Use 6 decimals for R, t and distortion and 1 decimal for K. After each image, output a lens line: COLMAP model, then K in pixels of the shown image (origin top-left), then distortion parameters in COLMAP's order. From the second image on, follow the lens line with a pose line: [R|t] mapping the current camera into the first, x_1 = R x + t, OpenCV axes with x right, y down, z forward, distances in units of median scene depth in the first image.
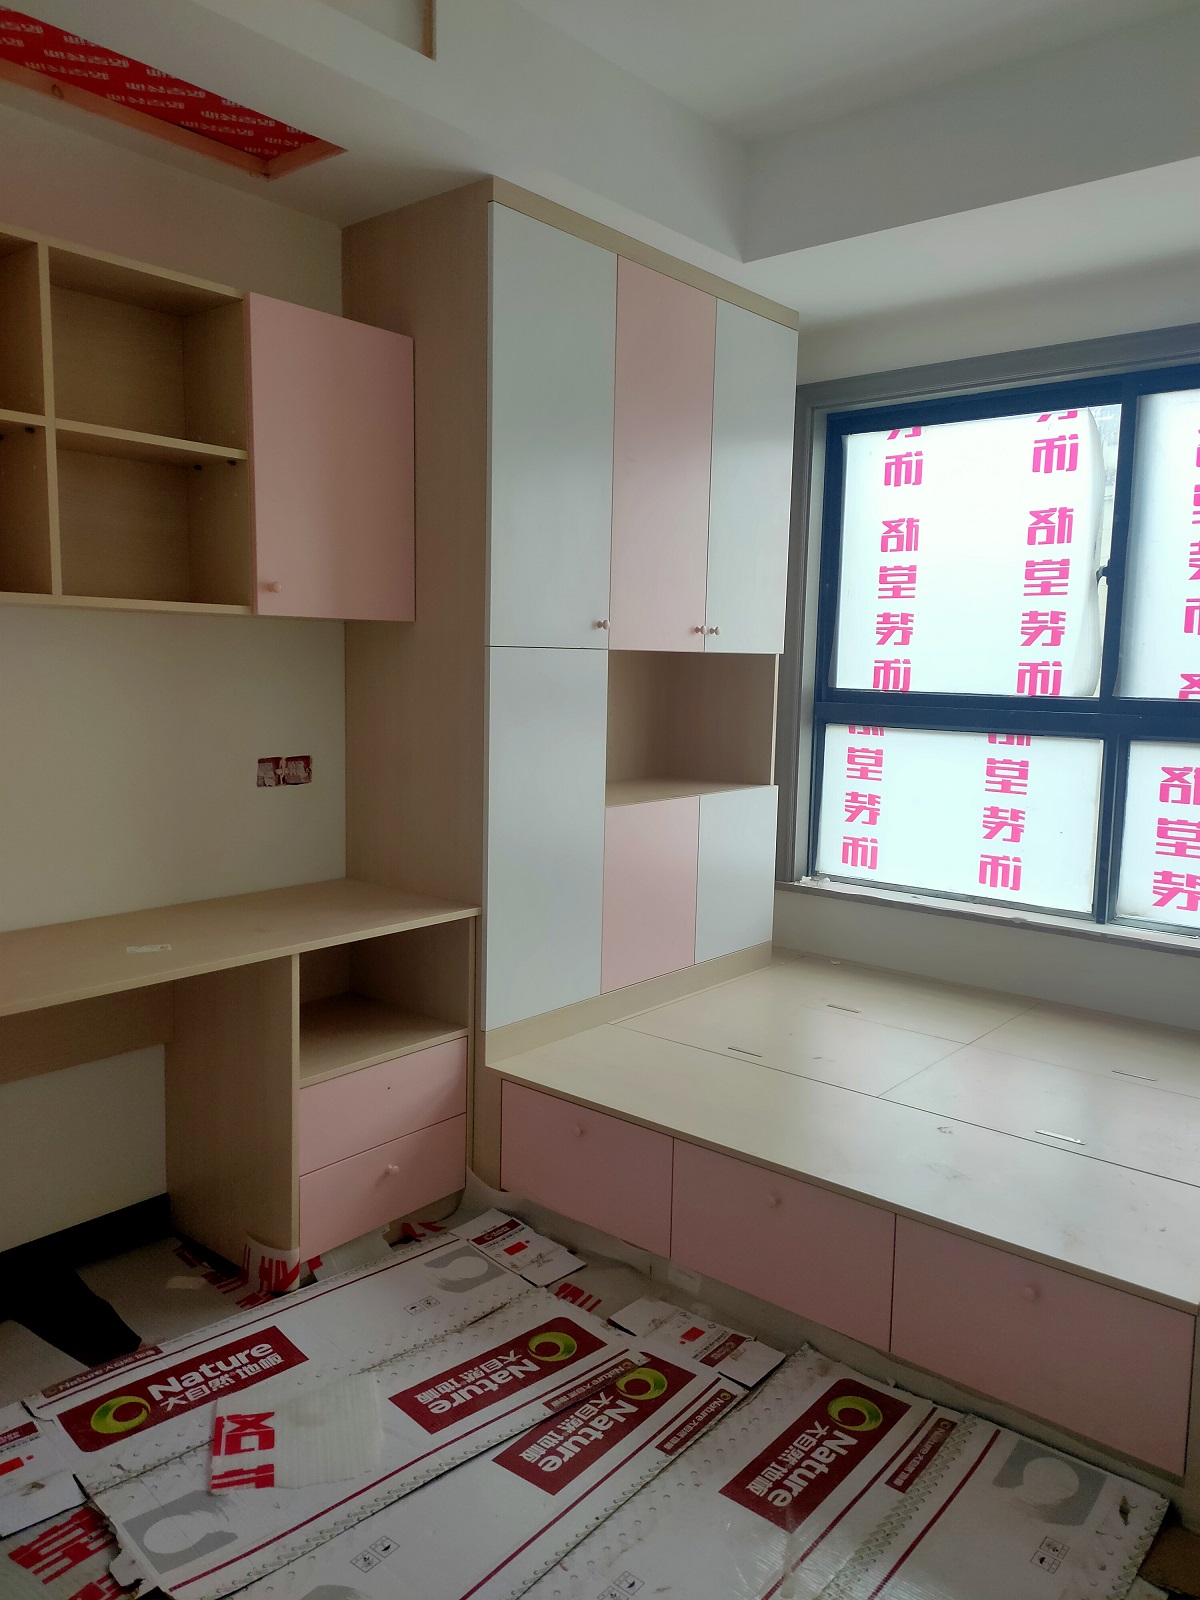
lens RADIAL K [[1188.1, 0, 601.8], [0, 1188.1, 795.4], [0, 0, 1]] dist [0.034616, -0.032387]
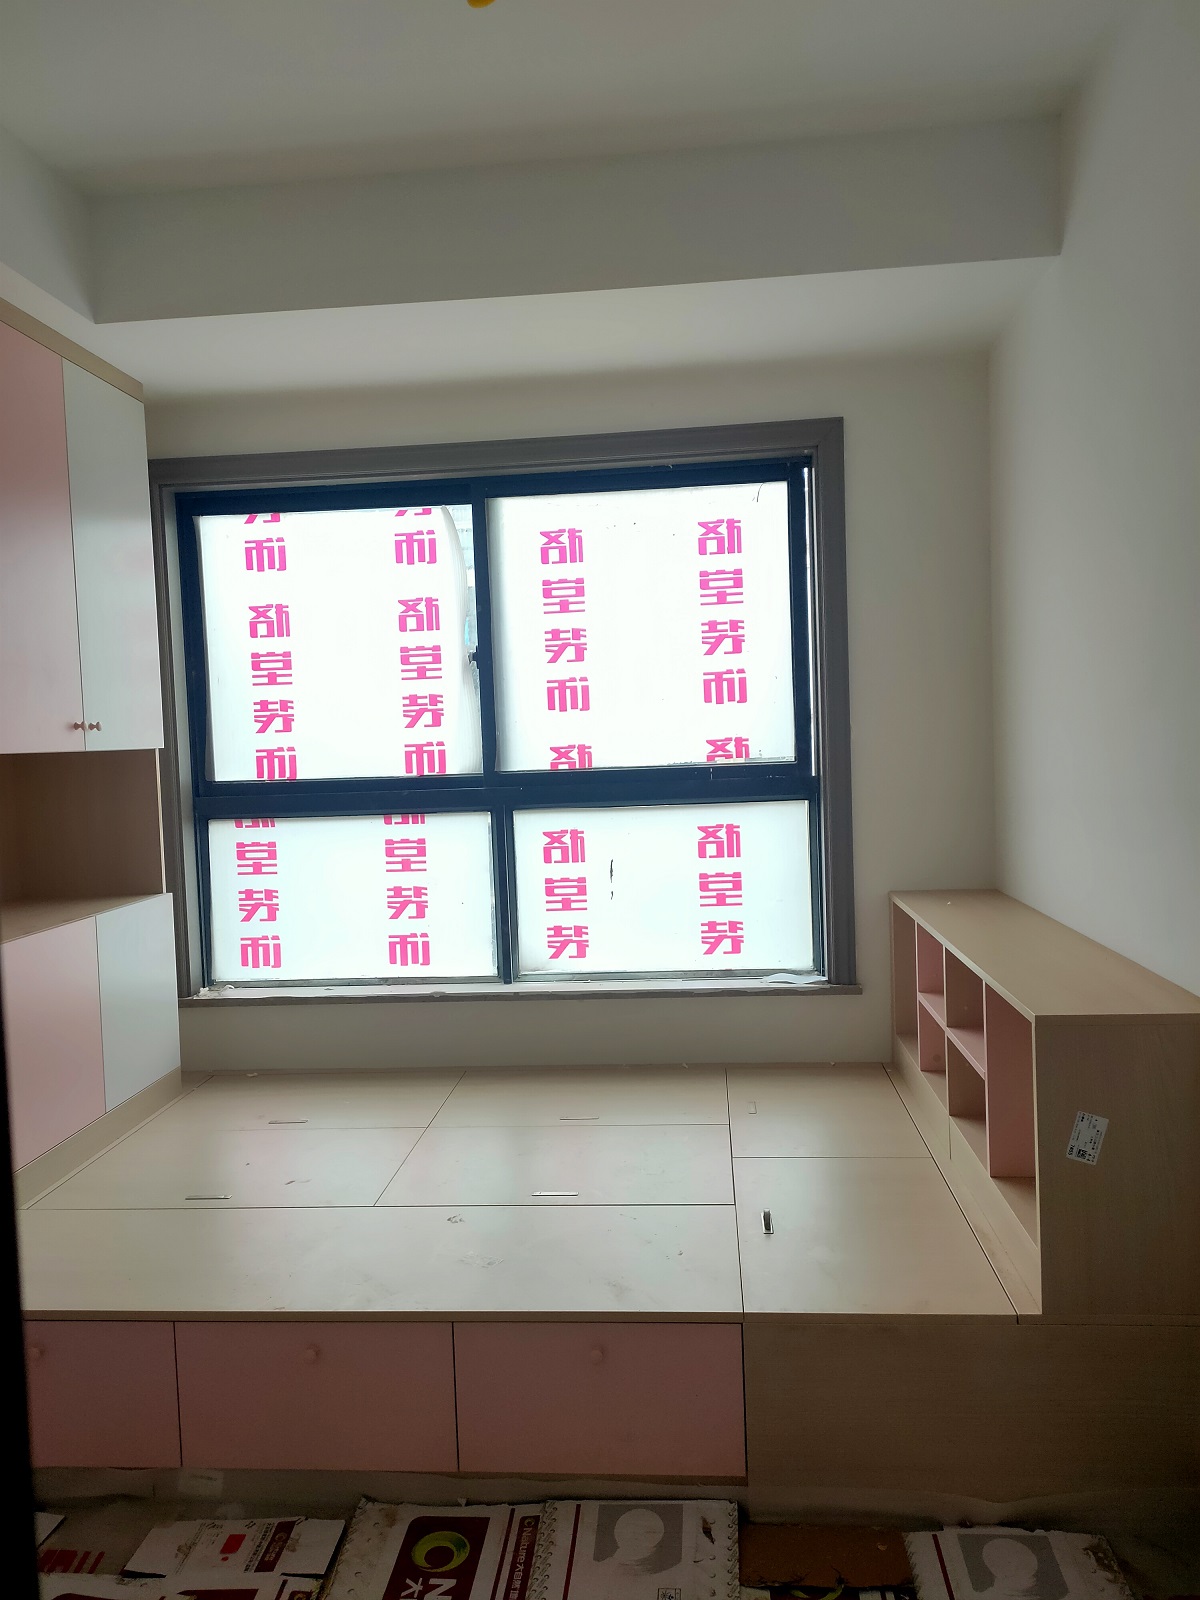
lens RADIAL K [[1188.1, 0, 602.0], [0, 1188.1, 795.8], [0, 0, 1]] dist [0.034616, -0.032387]
pose [[0.814250, -0.076167, 0.575496, -0.110736], [0.118055, 0.992365, -0.035692, -0.011005], [-0.568384, 0.097002, 0.817026, 0.070619]]
